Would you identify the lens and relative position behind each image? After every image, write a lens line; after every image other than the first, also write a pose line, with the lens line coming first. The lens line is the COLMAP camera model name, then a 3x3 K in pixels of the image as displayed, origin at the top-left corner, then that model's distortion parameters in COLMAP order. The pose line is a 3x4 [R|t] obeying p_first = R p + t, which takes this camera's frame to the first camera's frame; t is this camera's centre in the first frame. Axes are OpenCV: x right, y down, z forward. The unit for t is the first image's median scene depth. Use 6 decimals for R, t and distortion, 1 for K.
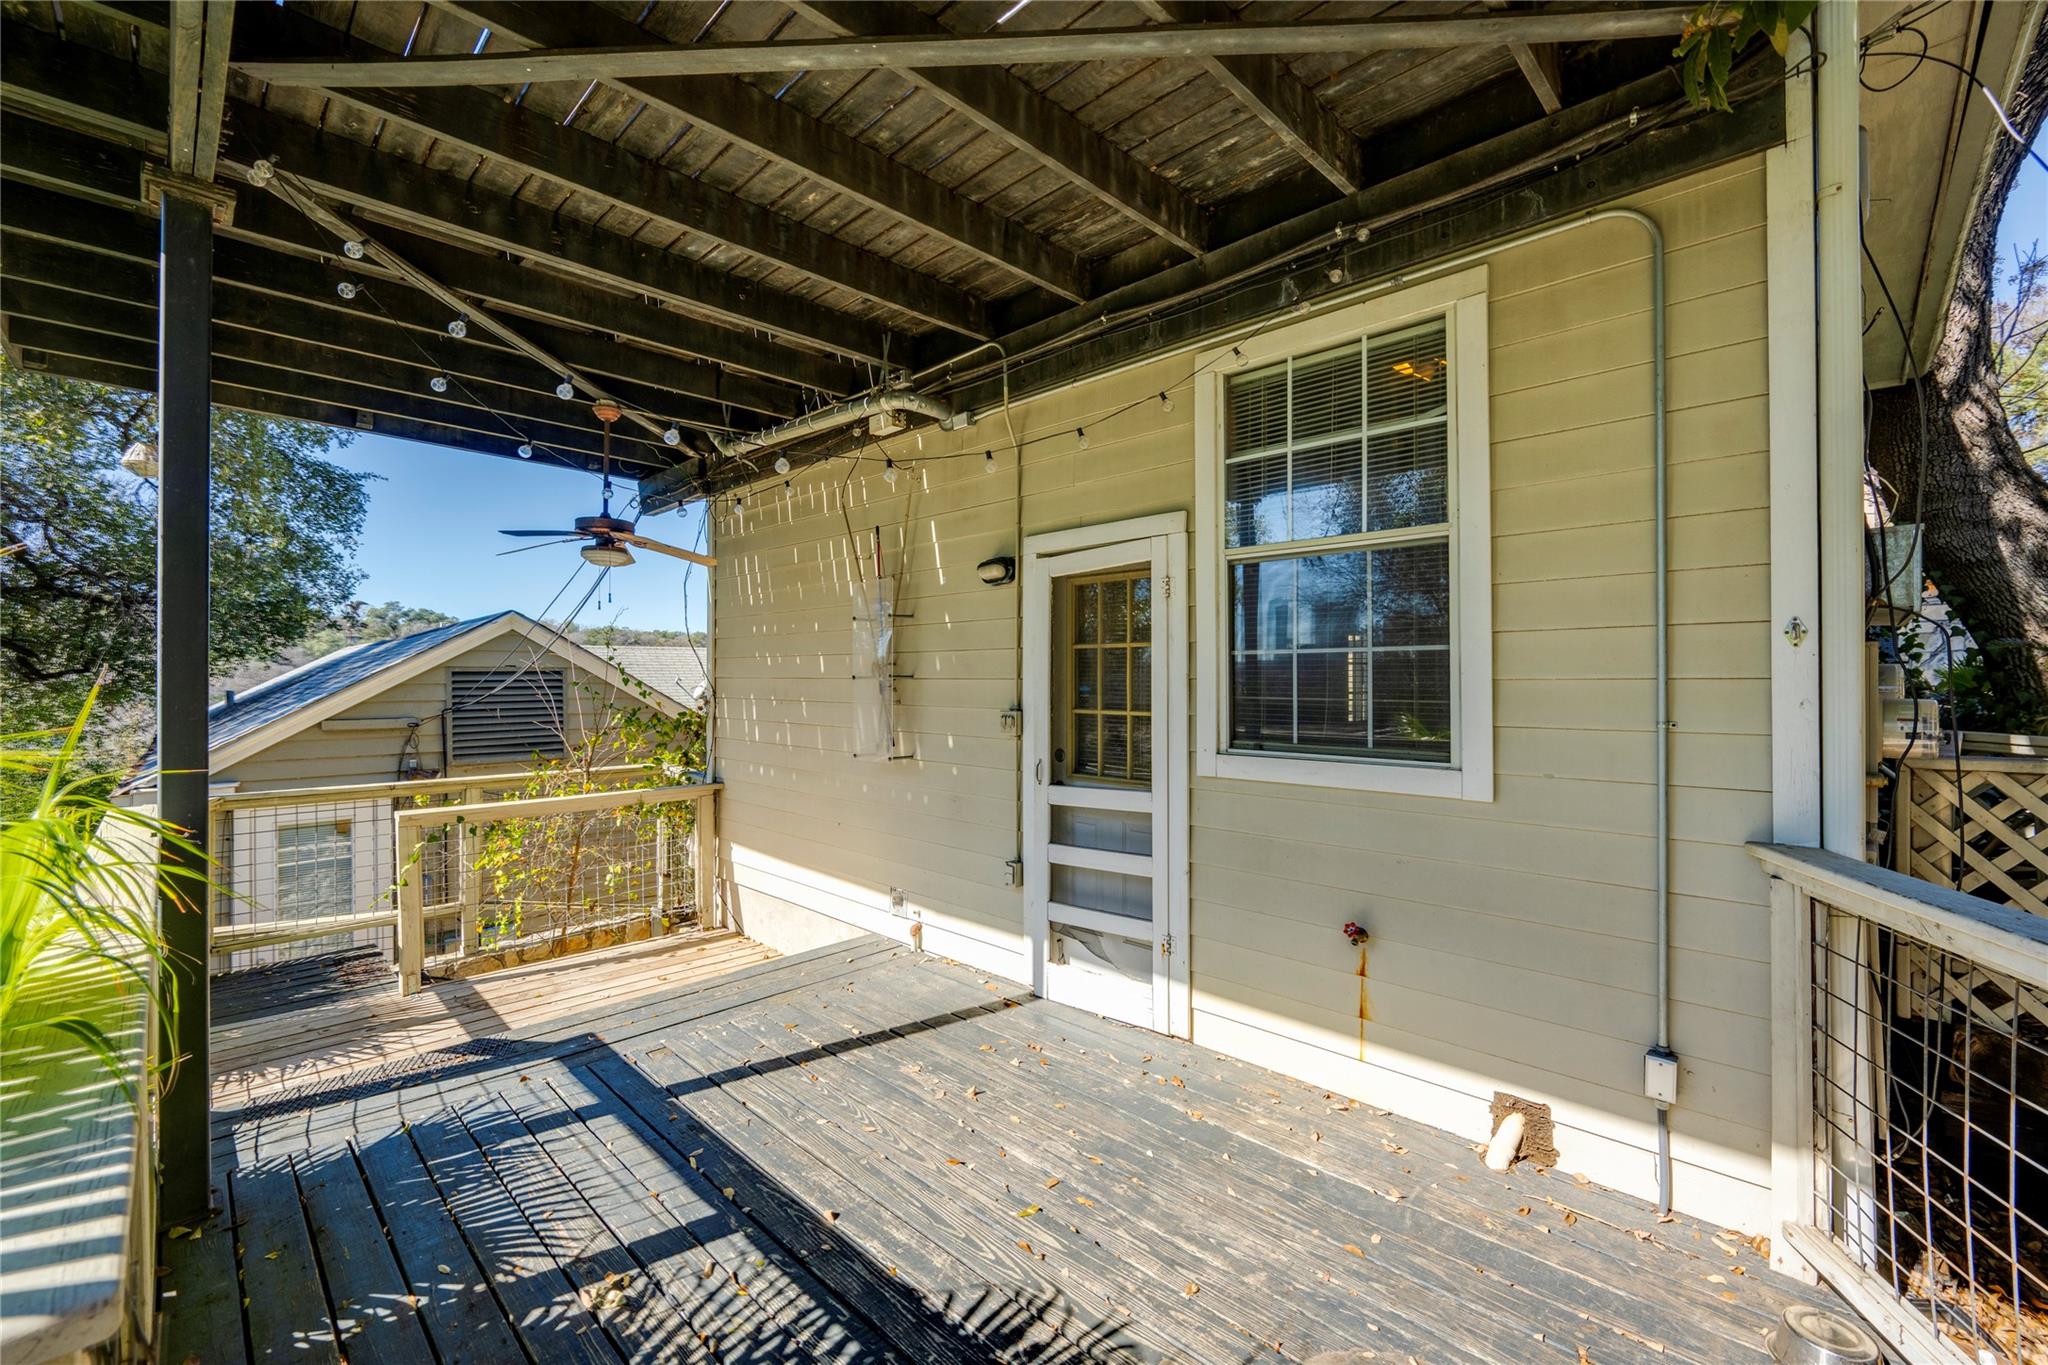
lens RADIAL K [[861.0, 0, 1031.1], [0, 861.0, 675.5], [0, 0, 1]] dist [-0.003155, -0.000236]
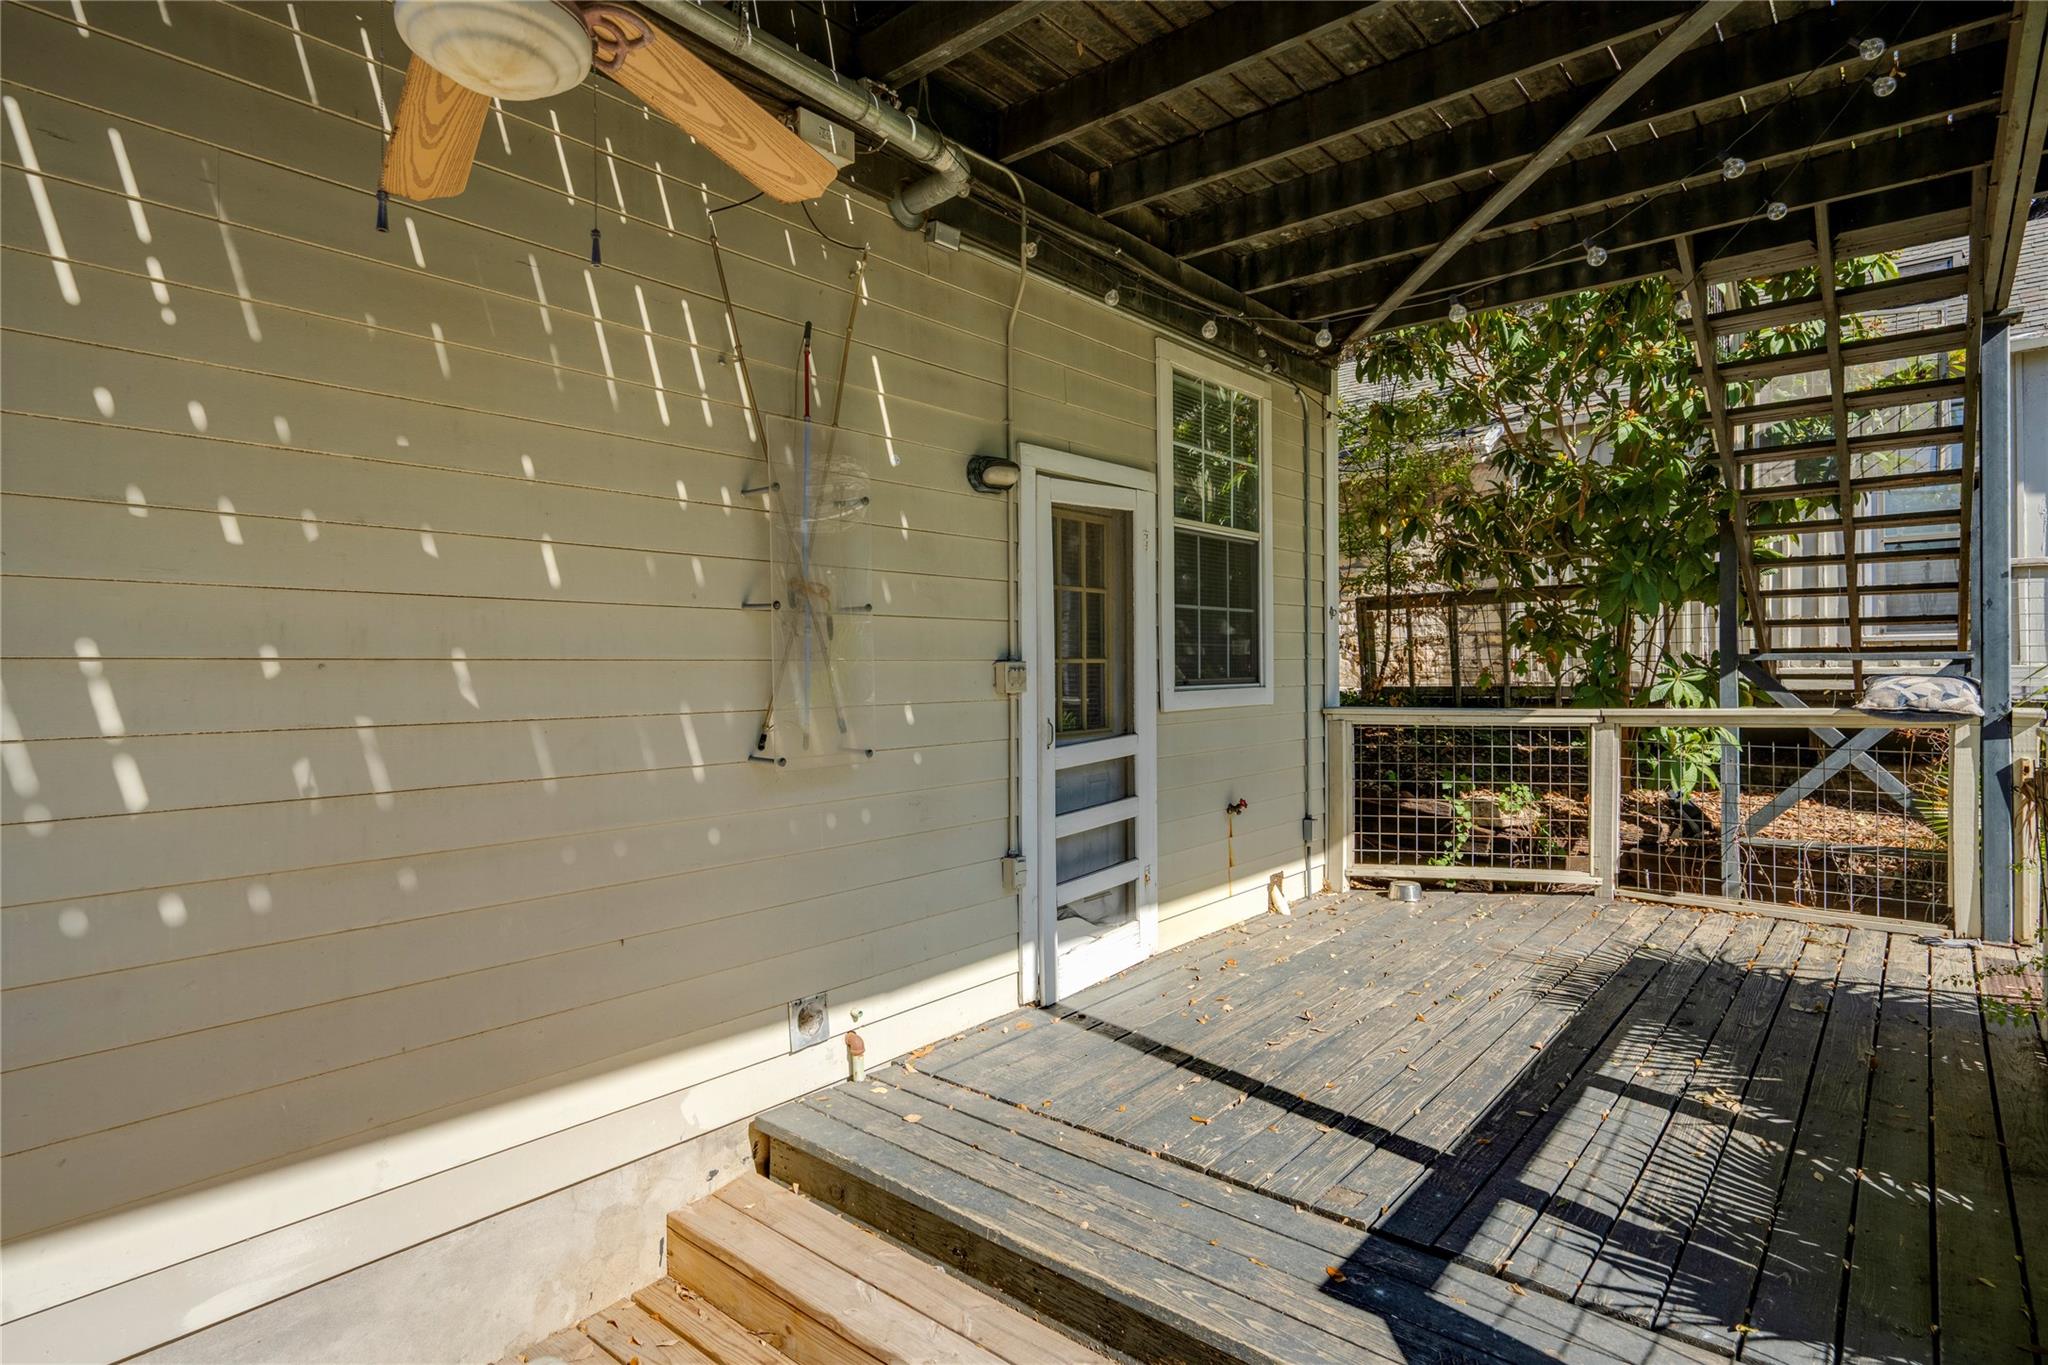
lens RADIAL K [[1052.1, 0, 1032.4], [0, 1052.1, 679.3], [0, 0, 1]] dist [-0.001693, -0.000895]
pose [[-0.077636, -0.010679, 0.996925, -1.124055], [0.007296, 0.999910, 0.011279, 0.053679], [-0.996955, 0.008149, -0.077551, 1.232454]]
